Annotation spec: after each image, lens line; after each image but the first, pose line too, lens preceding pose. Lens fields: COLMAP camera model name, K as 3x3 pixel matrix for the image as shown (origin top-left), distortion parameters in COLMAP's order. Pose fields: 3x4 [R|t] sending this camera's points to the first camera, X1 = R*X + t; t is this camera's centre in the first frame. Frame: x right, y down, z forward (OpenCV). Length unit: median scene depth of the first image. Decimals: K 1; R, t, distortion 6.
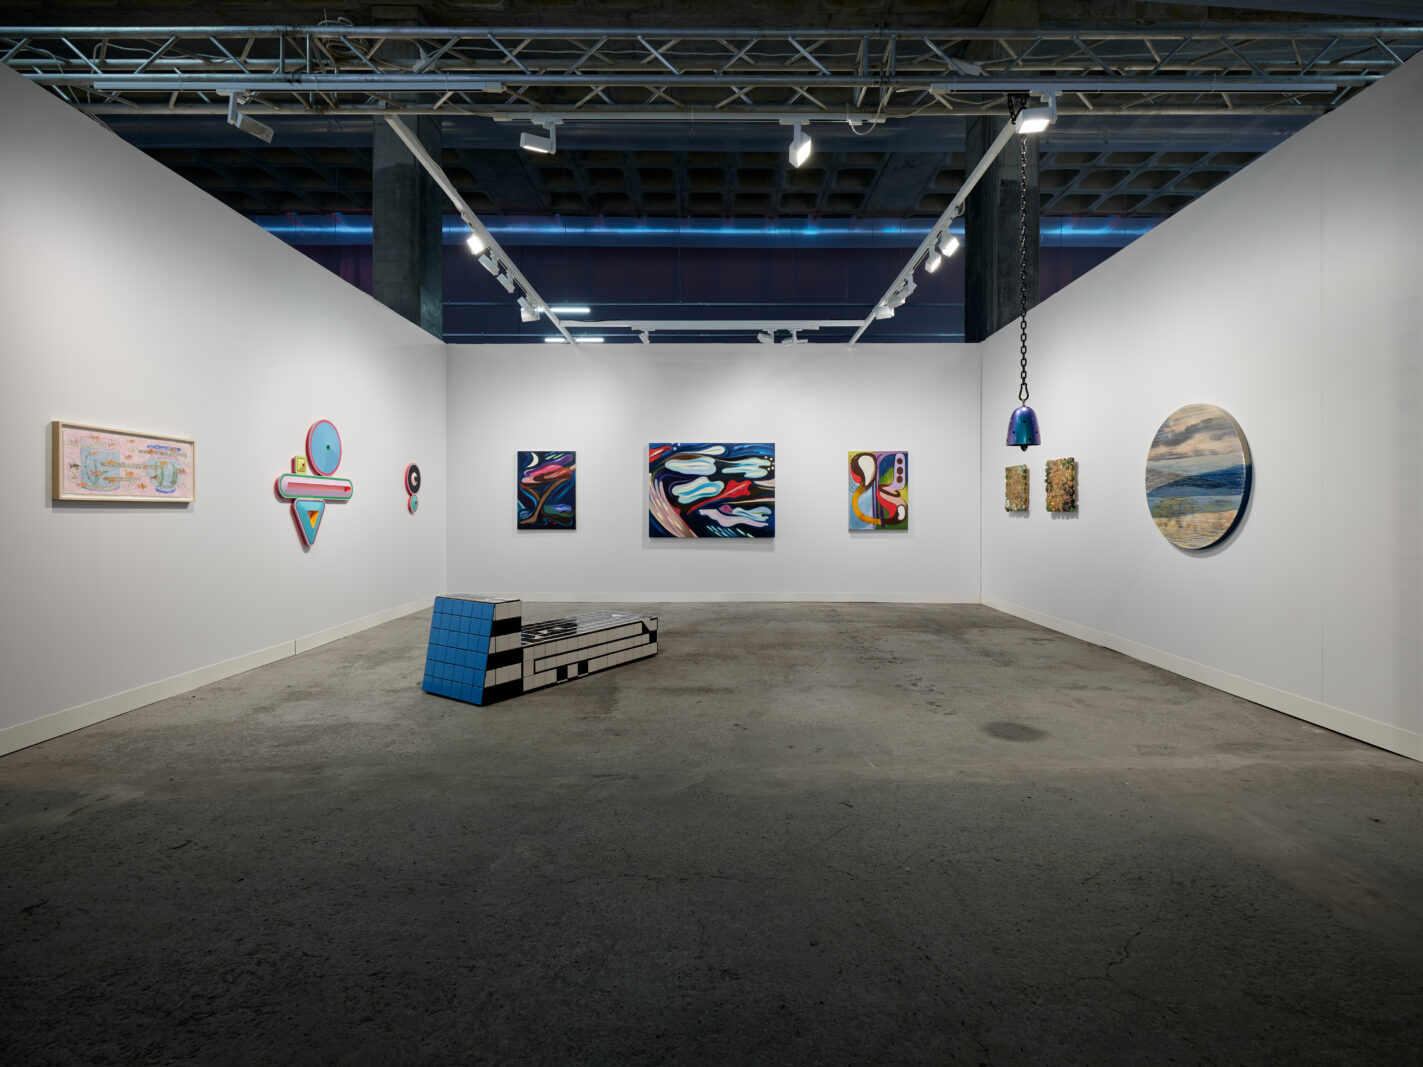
lens RADIAL K [[674.4, 0, 710.3], [0, 674.4, 512.8], [0, 0, 1]] dist [0.001108, 0.000418]
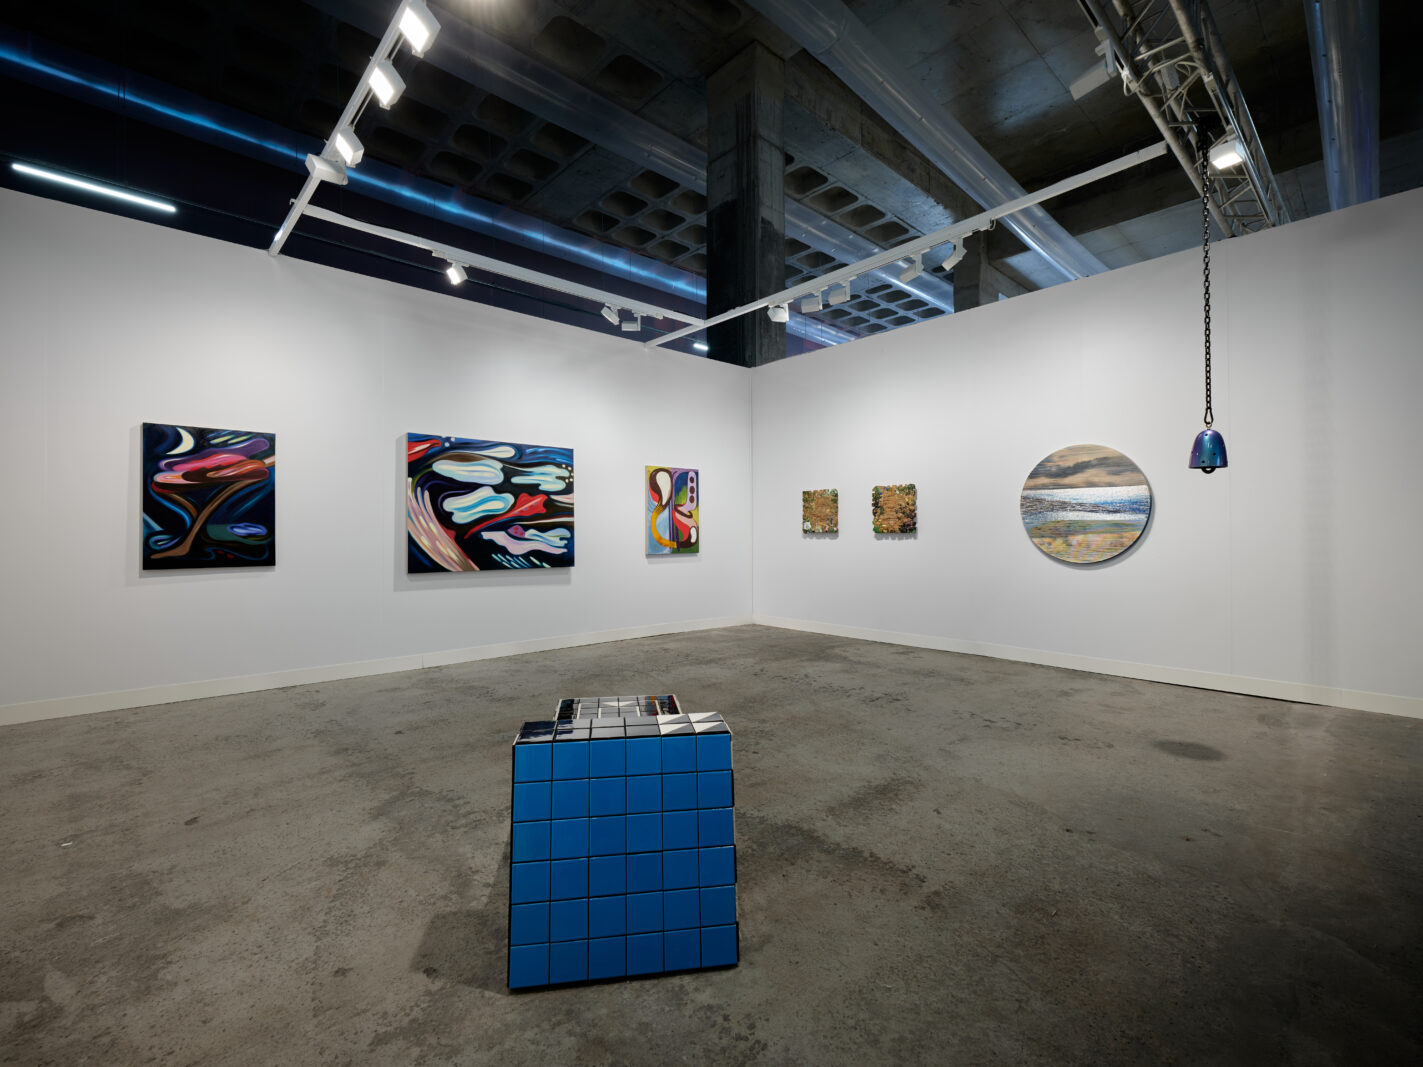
lens RADIAL K [[642.7, 0, 716.2], [0, 642.7, 529.3], [0, 0, 1]] dist [-0.000571, -0.000436]
pose [[0.729729, 0.001105, 0.683736, -0.304776], [0.004883, 0.999965, -0.006828, -0.001529], [-0.683719, 0.008321, 0.729698, 0.326802]]
